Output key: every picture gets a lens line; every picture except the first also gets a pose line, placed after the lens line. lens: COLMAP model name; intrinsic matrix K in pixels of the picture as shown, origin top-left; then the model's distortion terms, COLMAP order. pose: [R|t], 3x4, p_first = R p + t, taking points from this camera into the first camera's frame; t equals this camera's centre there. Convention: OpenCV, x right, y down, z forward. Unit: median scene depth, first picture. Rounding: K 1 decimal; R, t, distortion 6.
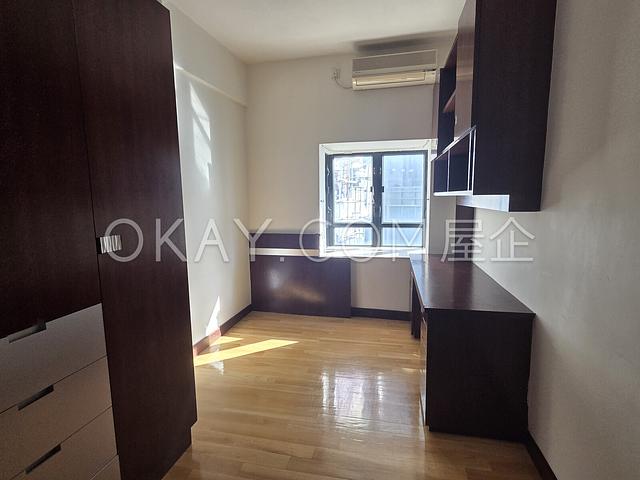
lens RADIAL K [[337.2, 0, 320.9], [0, 337.2, 240.6], [0, 0, 1]] dist [0.001151, -0.000449]
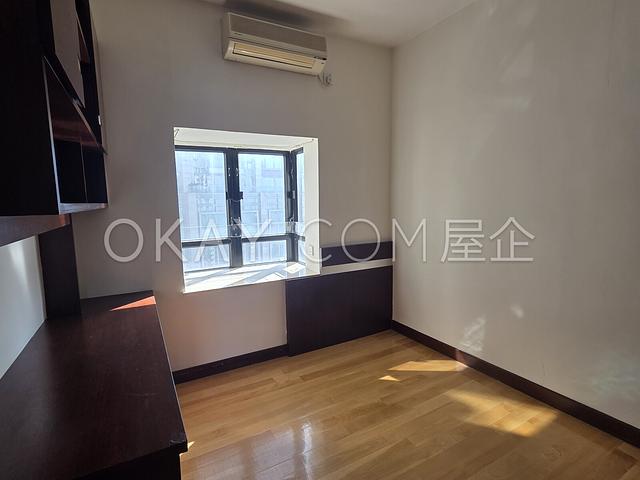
lens RADIAL K [[337.2, 0, 320.1], [0, 337.2, 240.0], [0, 0, 1]] dist [0.001151, -0.000449]
pose [[0.752160, -0.082461, 0.653801, -0.204233], [0.080022, 0.996227, 0.033588, -0.059736], [-0.654104, 0.027055, 0.755920, 0.280140]]
